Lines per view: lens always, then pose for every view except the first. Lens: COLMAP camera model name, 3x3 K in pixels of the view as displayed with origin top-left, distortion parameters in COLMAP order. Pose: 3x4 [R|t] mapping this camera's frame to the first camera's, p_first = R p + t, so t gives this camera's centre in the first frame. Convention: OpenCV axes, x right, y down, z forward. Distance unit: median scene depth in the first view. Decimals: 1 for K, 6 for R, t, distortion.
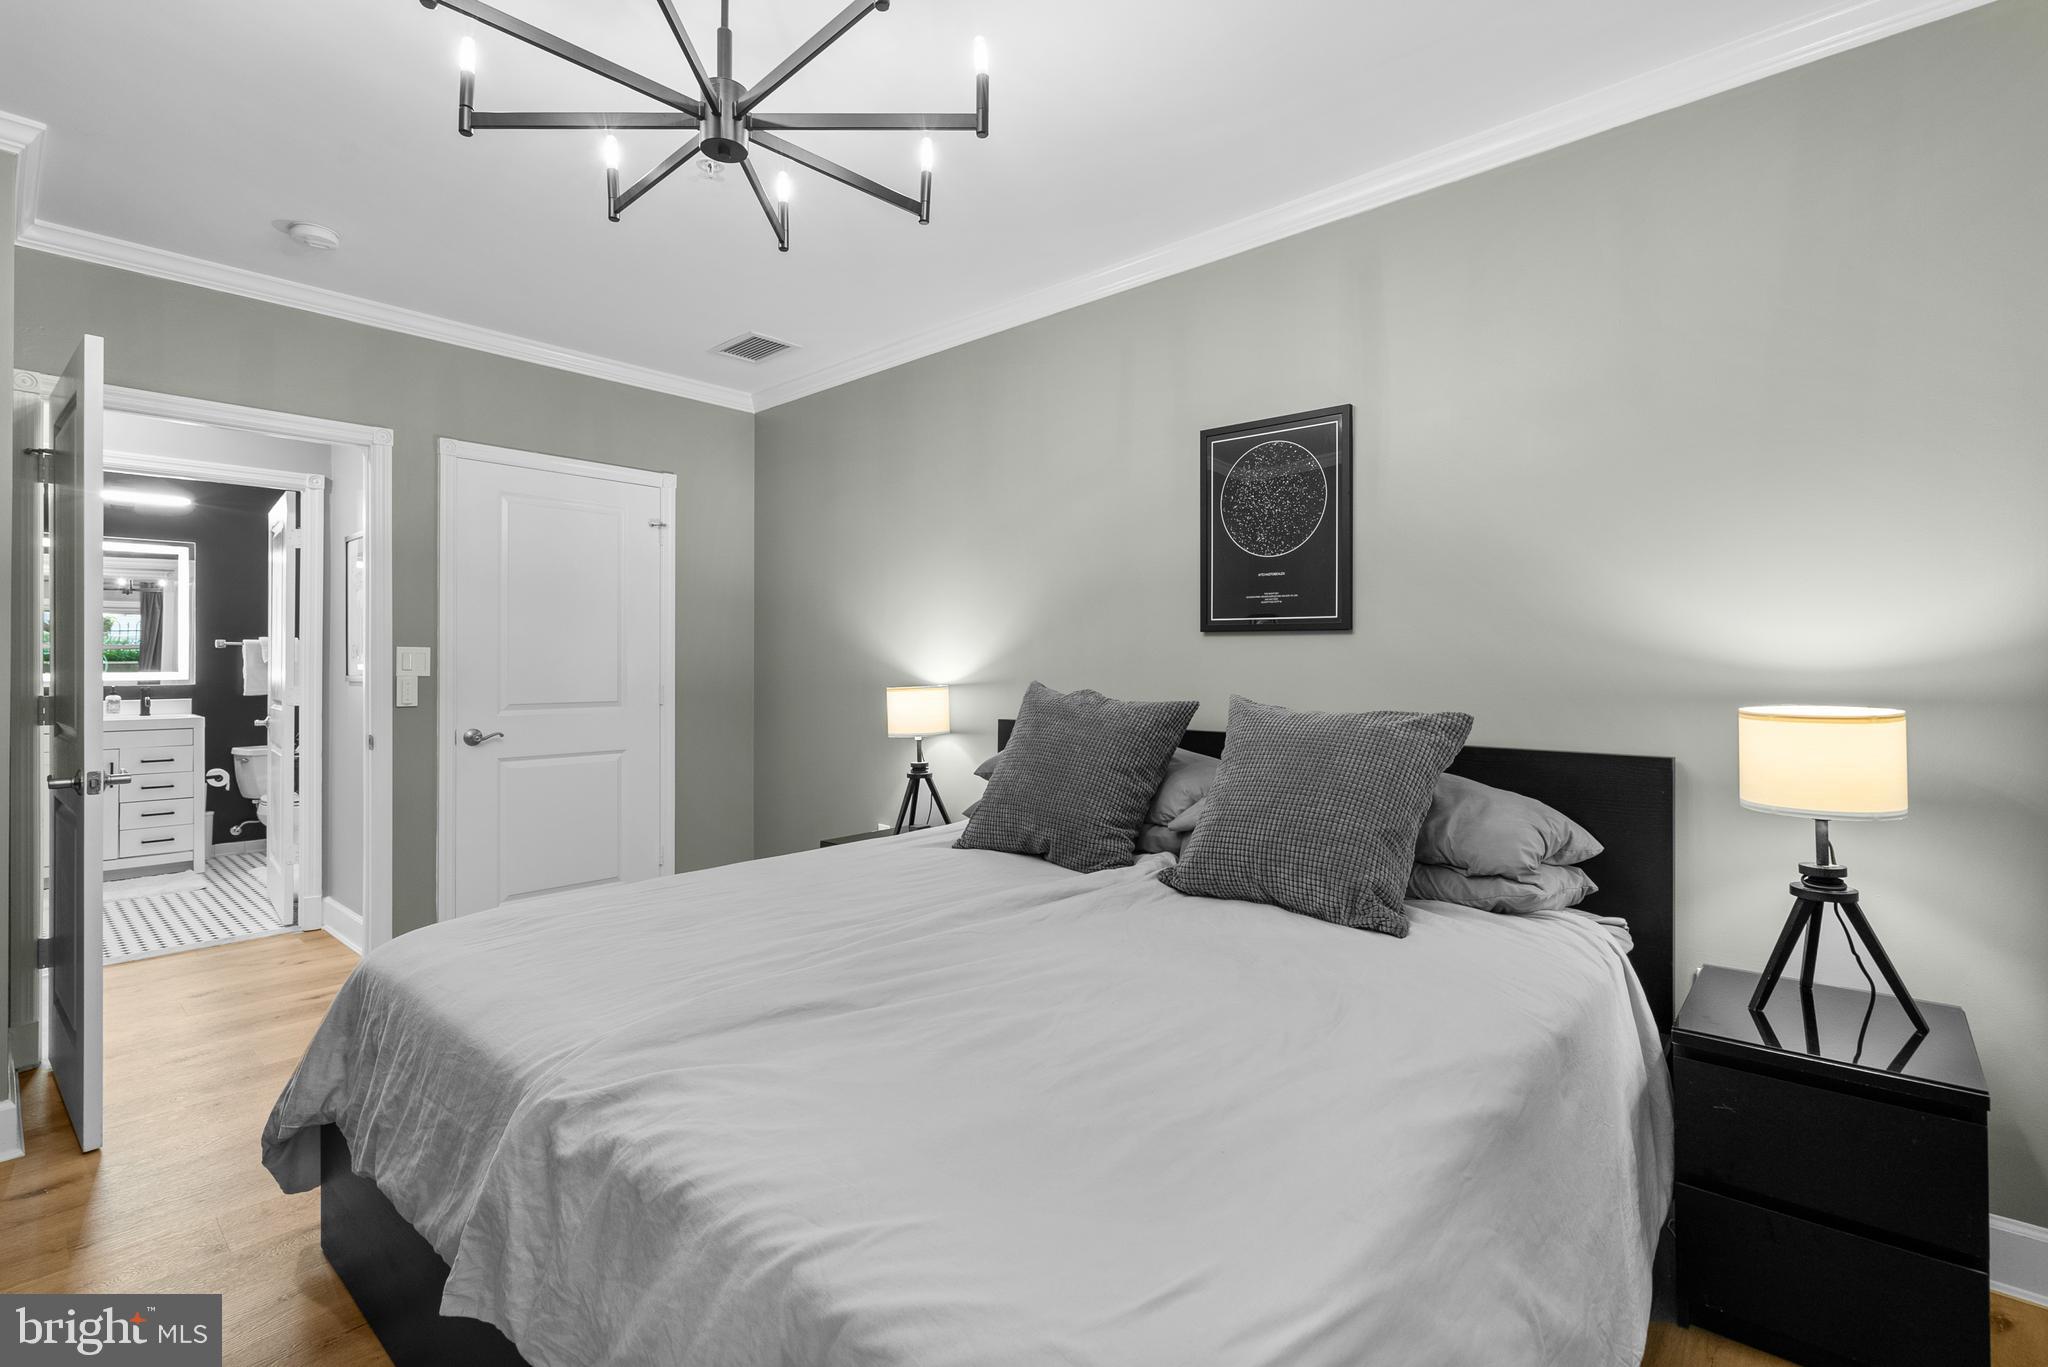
lens RADIAL K [[917.0, 0, 1041.5], [0, 917.0, 681.2], [0, 0, 1]] dist [-0.001849, -0.000100]
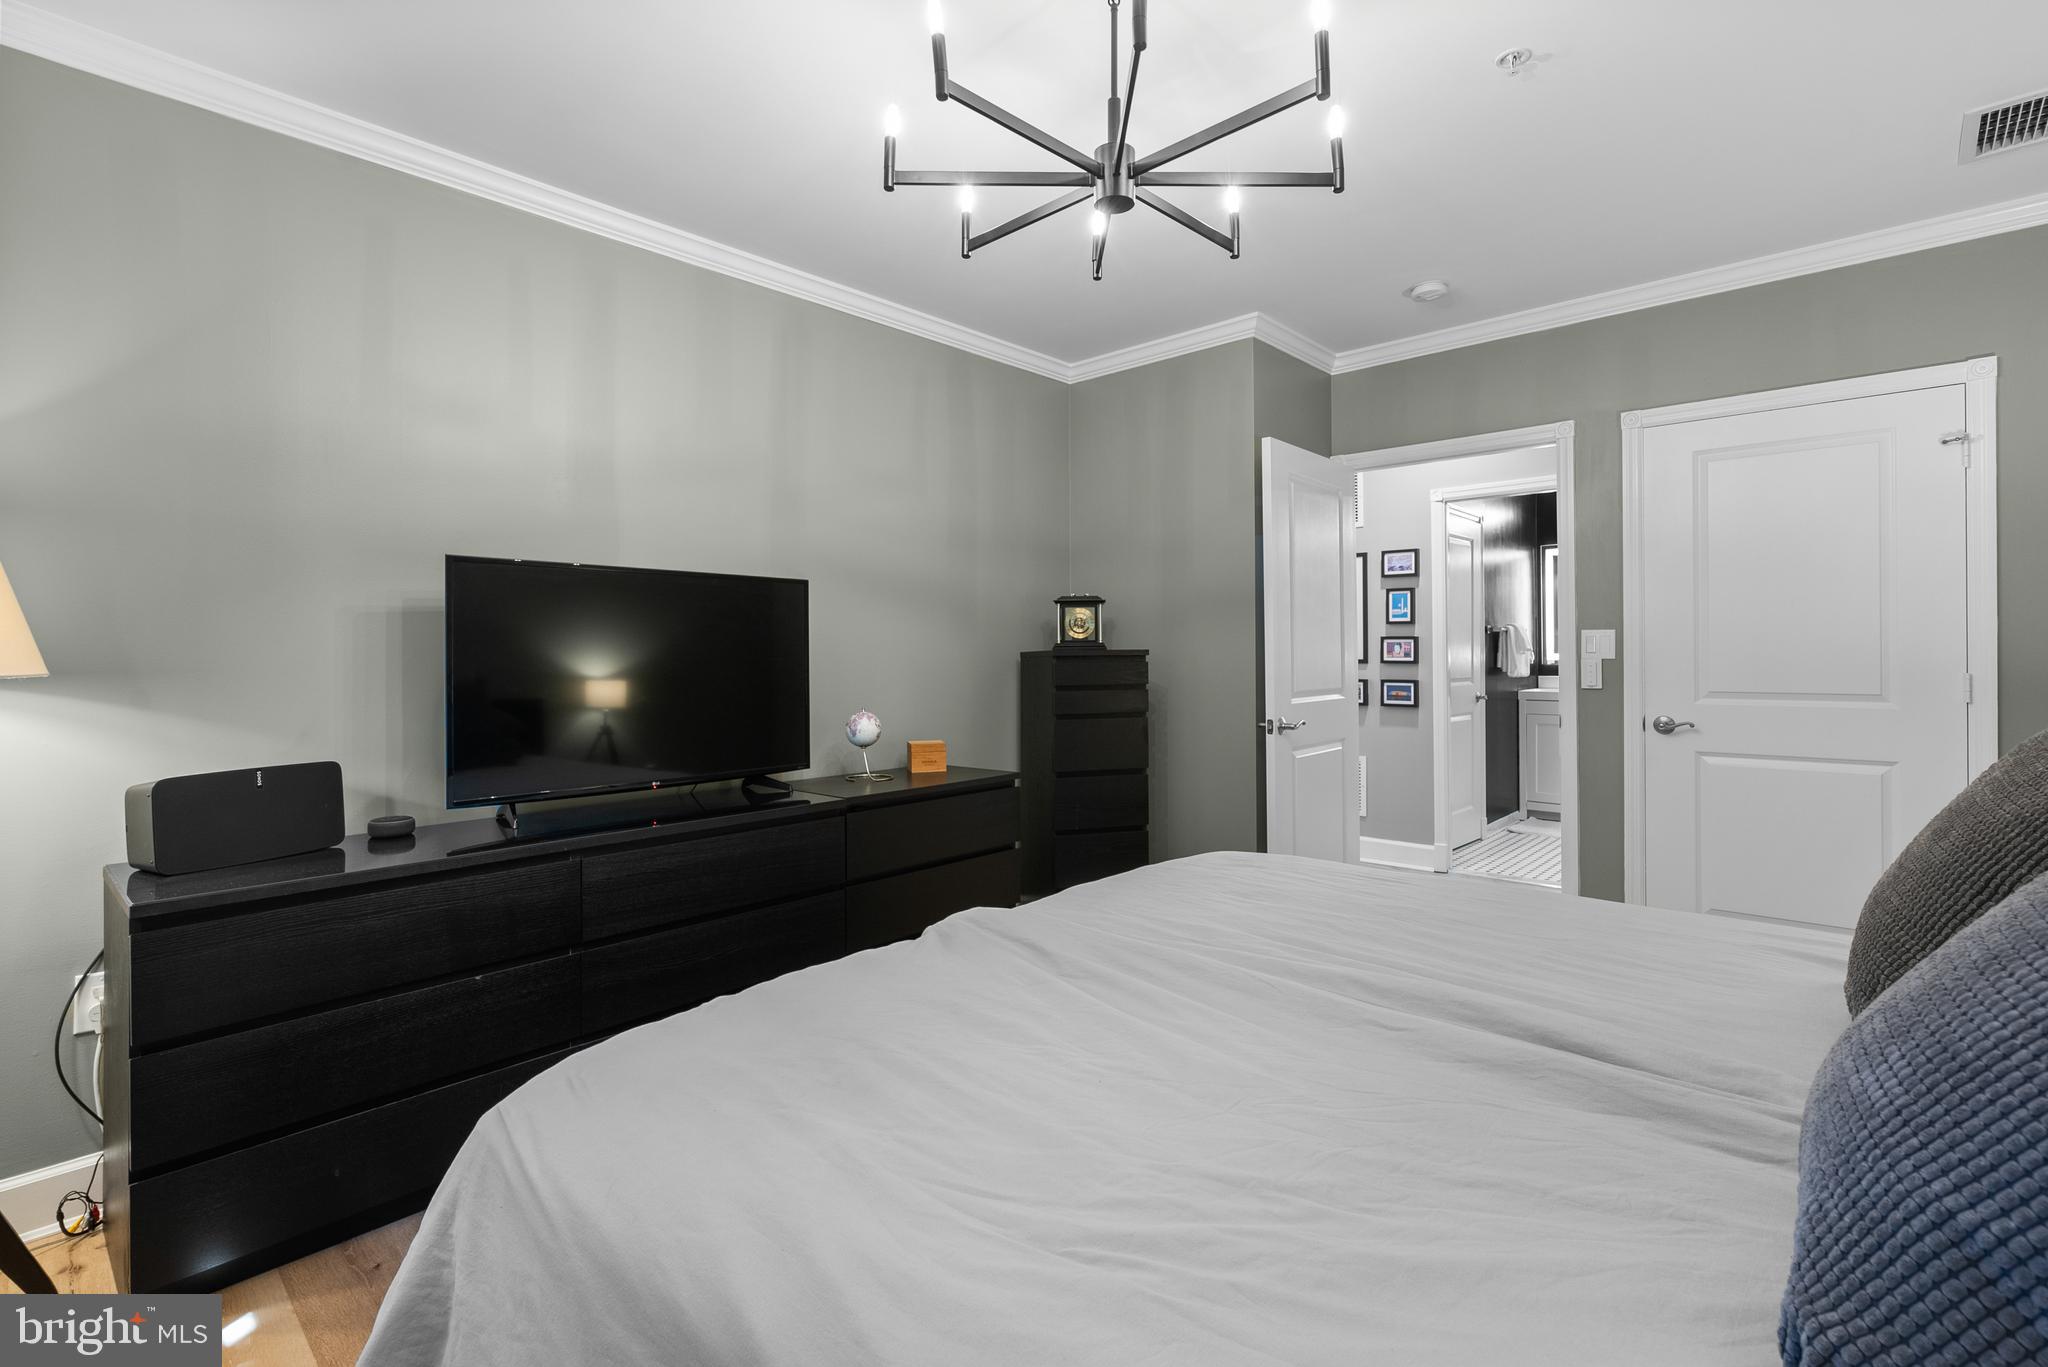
lens RADIAL K [[941.2, 0, 1024.0], [0, 941.2, 683.5], [0, 0, 1]] dist [0.002589, 0.000188]
pose [[-0.007397, 0.034406, -0.999381, 0.425913], [-0.008517, 0.999369, 0.034469, -0.010337], [0.999936, 0.008767, -0.007099, 0.452288]]
